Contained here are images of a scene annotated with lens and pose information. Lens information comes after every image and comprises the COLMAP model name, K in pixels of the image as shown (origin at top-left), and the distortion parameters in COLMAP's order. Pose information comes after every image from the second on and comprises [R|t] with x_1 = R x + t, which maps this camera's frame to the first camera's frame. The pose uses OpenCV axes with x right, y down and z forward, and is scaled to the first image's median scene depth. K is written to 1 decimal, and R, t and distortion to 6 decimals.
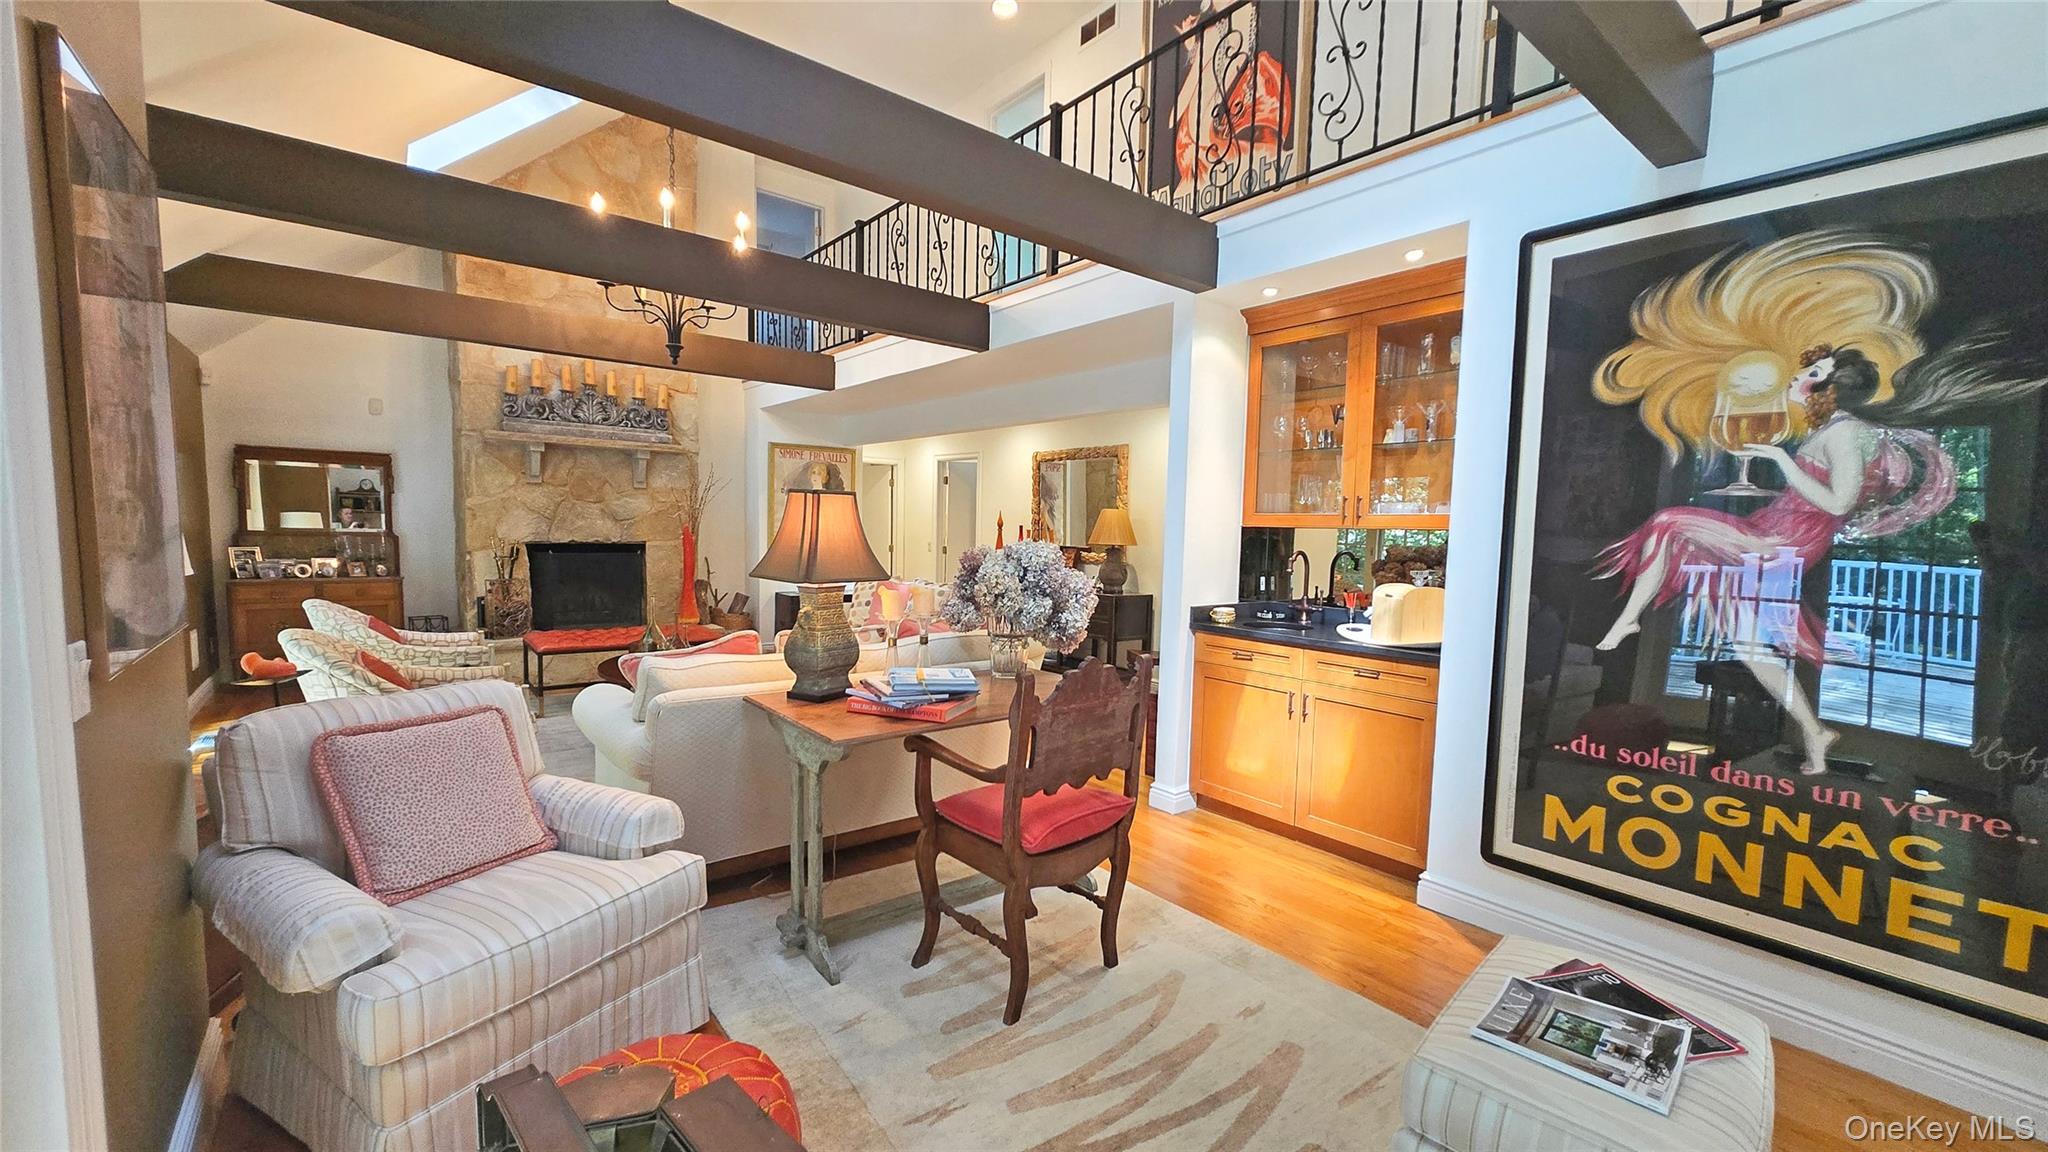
lens RADIAL K [[806.8, 0, 1016.5], [0, 806.8, 589.5], [0, 0, 1]] dist [0.001174, -0.000511]
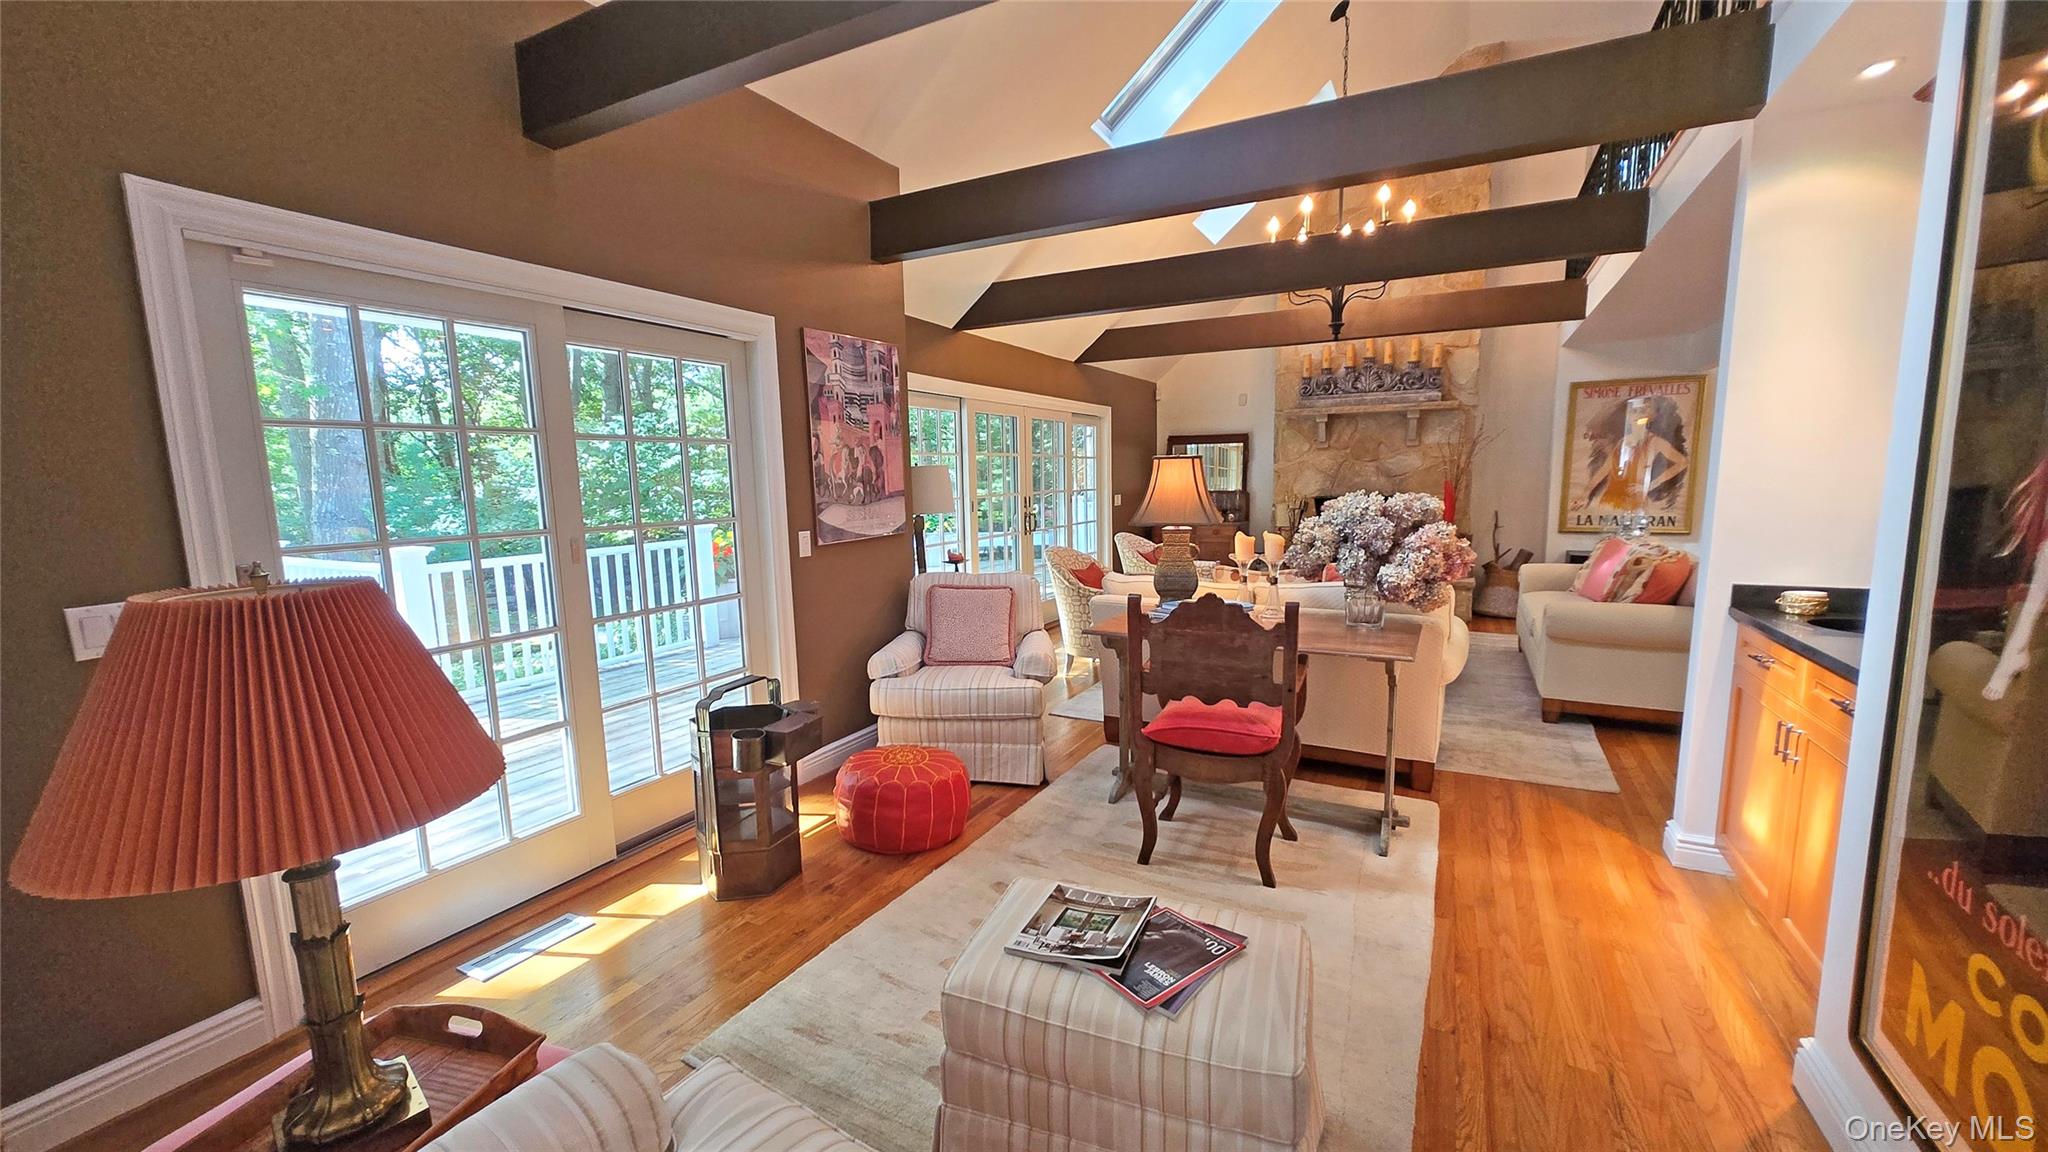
lens RADIAL K [[806.8, 0, 1016.5], [0, 806.8, 589.5], [0, 0, 1]] dist [0.001174, -0.000511]
pose [[0.395201, 0.097114, -0.913447, 0.347433], [-0.046363, 0.995237, 0.085751, -0.002944], [0.917424, 0.008462, 0.397821, 0.093943]]
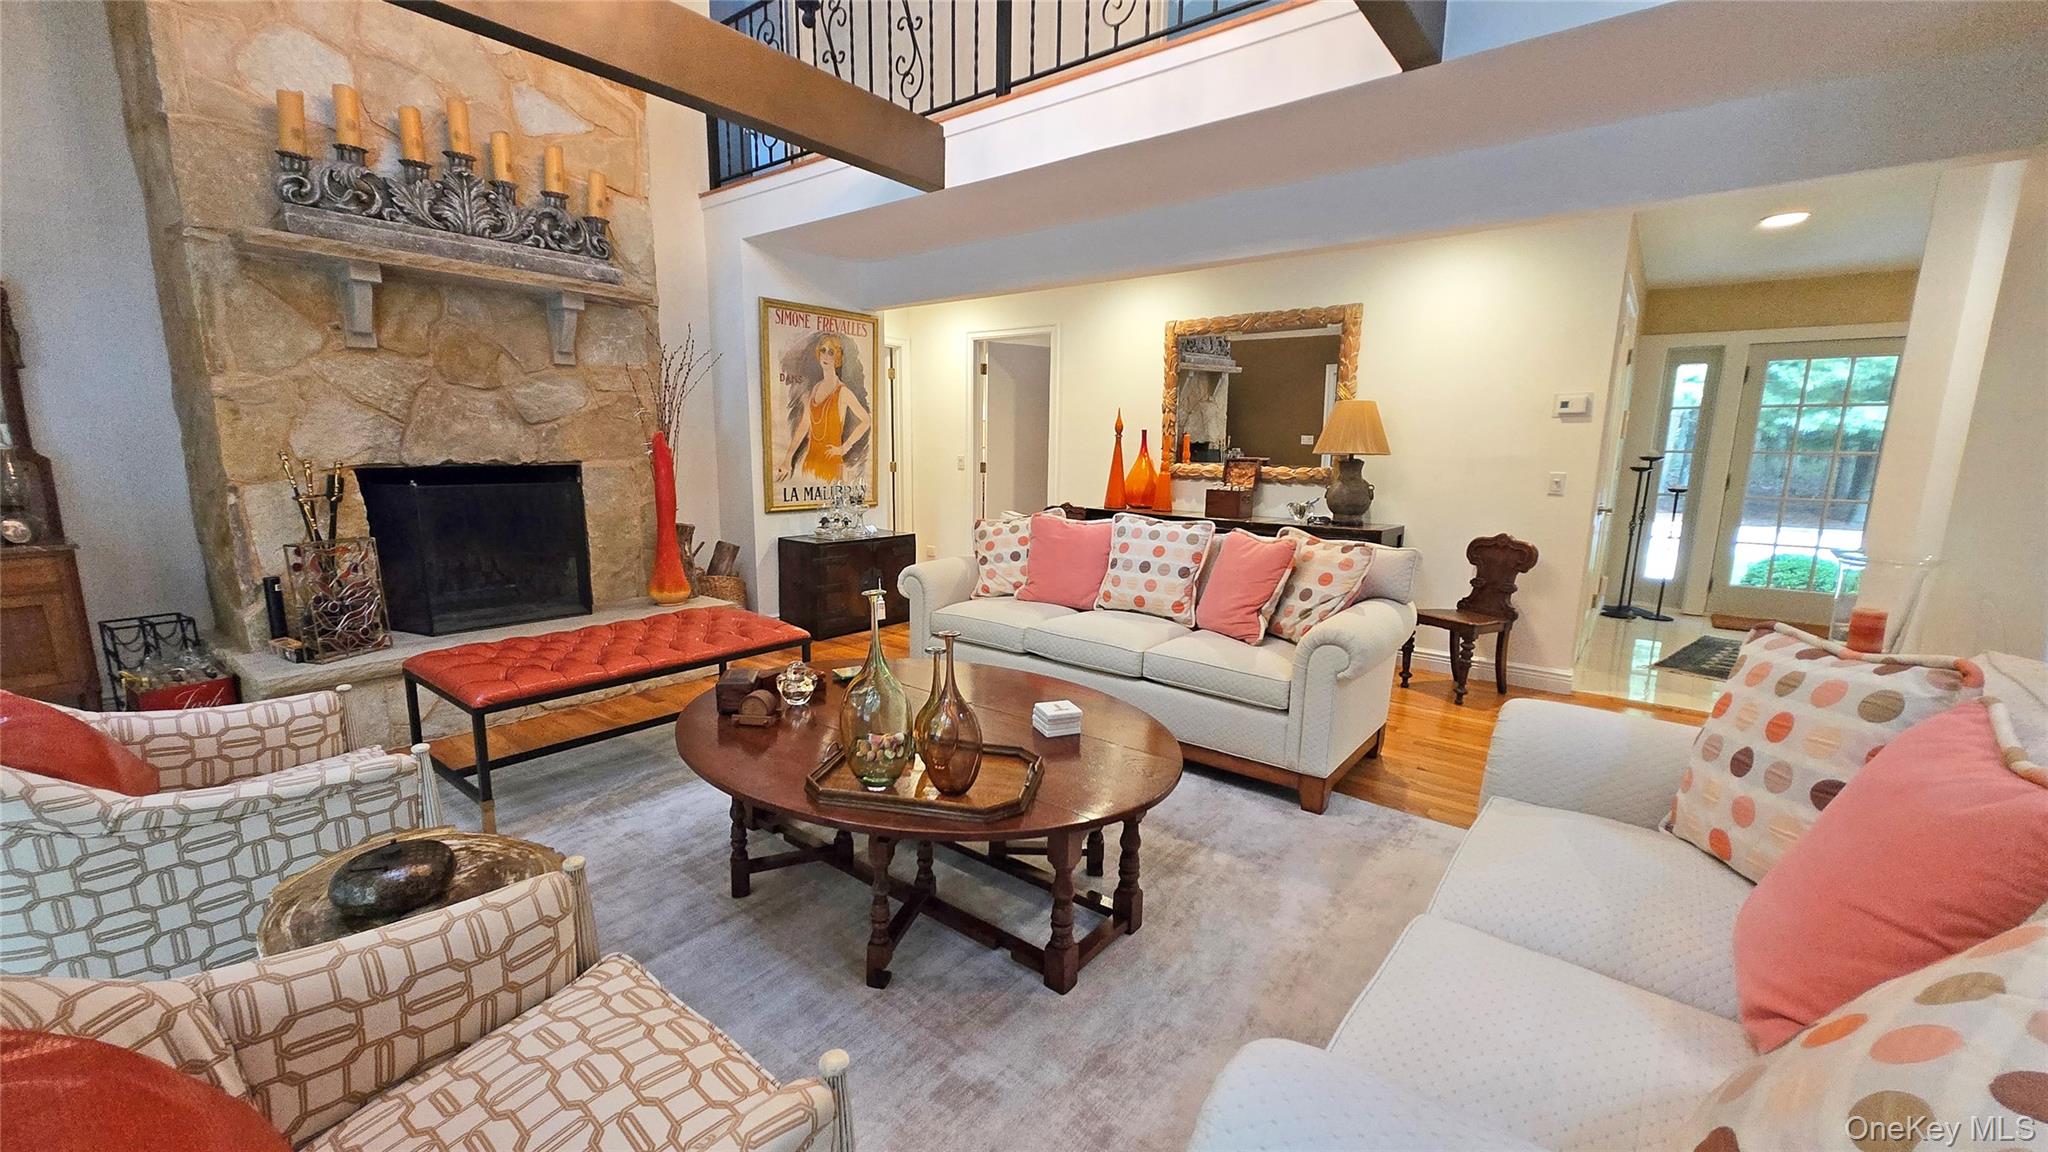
lens RADIAL K [[812.6, 0, 1015.0], [0, 812.6, 591.4], [0, 0, 1]] dist [-0.000724, -0.000147]
pose [[0.974952, -0.051682, 0.216329, -0.310479], [0.029526, 0.994094, 0.104425, -0.020373], [-0.220448, -0.095422, 0.970720, 0.392023]]
